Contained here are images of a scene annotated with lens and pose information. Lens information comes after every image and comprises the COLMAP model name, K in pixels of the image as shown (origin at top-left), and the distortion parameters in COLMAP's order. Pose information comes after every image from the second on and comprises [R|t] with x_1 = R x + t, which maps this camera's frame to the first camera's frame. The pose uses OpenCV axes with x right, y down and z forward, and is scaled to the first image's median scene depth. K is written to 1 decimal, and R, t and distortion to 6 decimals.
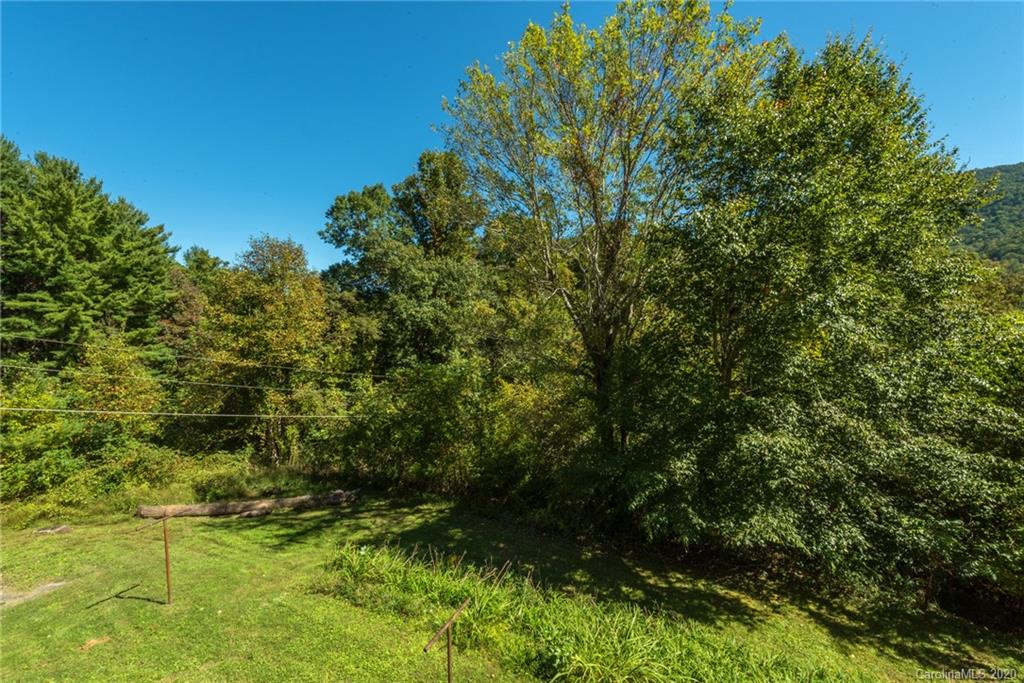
lens RADIAL K [[409.3, 0, 512.0], [0, 409.3, 341.5], [0, 0, 1]] dist [-0.000637, -0.000208]
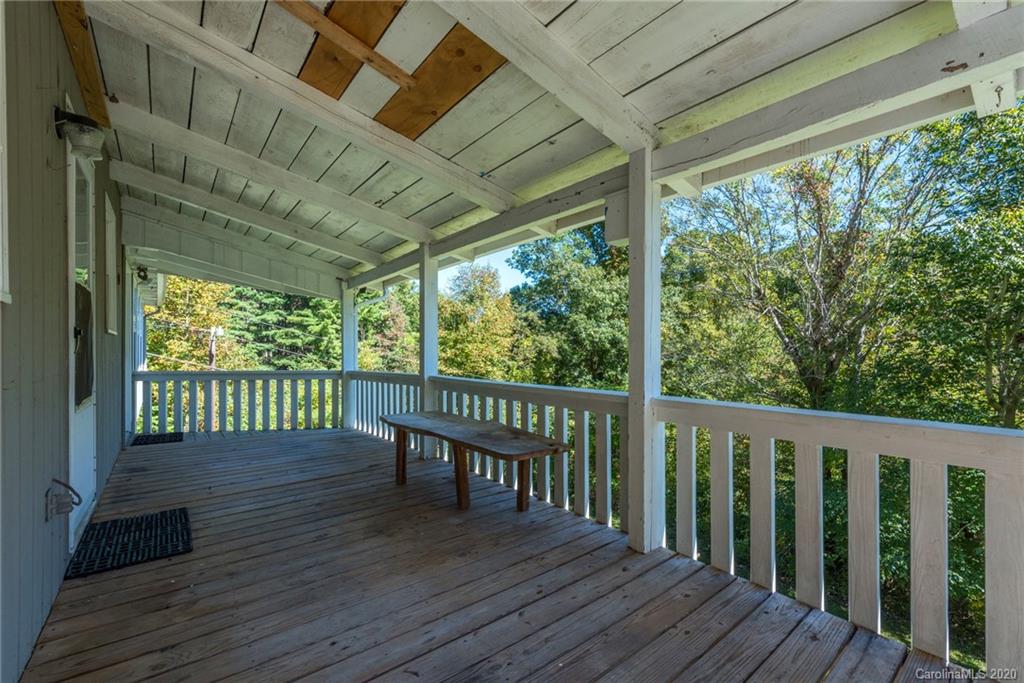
lens RADIAL K [[436.6, 0, 499.6], [0, 436.6, 352.0], [0, 0, 1]] dist [0.014421, -0.010399]
pose [[0.919874, 0.045962, -0.389512, -0.027918], [-0.060001, 0.997911, -0.023947, 0.016051], [0.387598, 0.045400, 0.920710, -0.080302]]
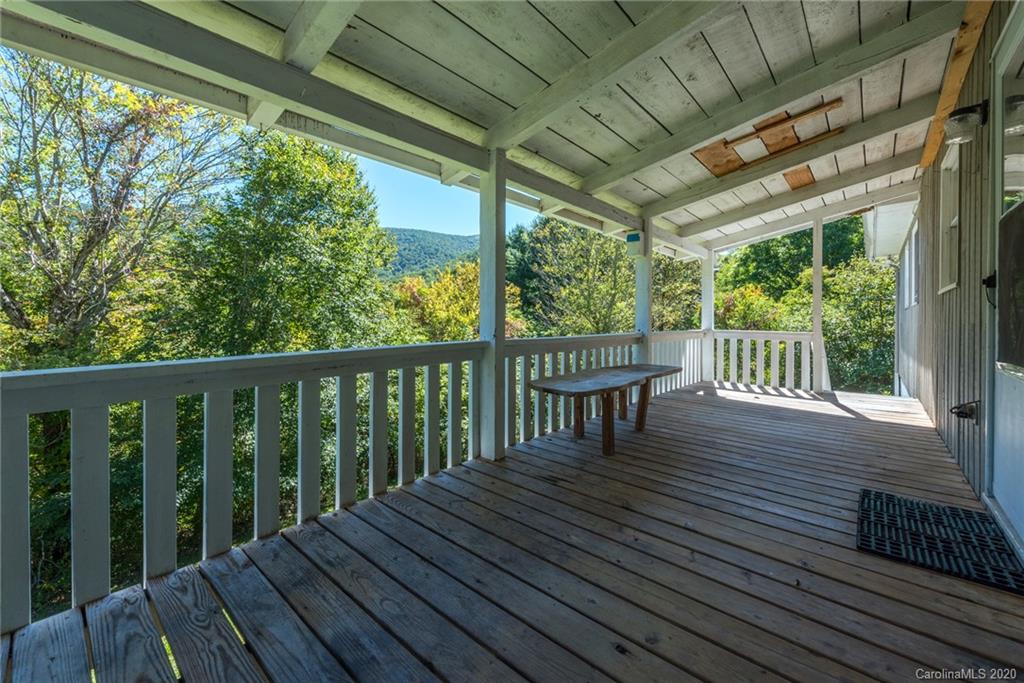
lens RADIAL K [[409.3, 0, 512.0], [0, 409.3, 341.5], [0, 0, 1]] dist [-0.000637, -0.000208]
pose [[0.205754, -0.011956, 0.978531, -1.699720], [0.034130, 0.999405, 0.005034, 0.072785], [-0.978009, 0.032361, 0.206039, 0.914862]]
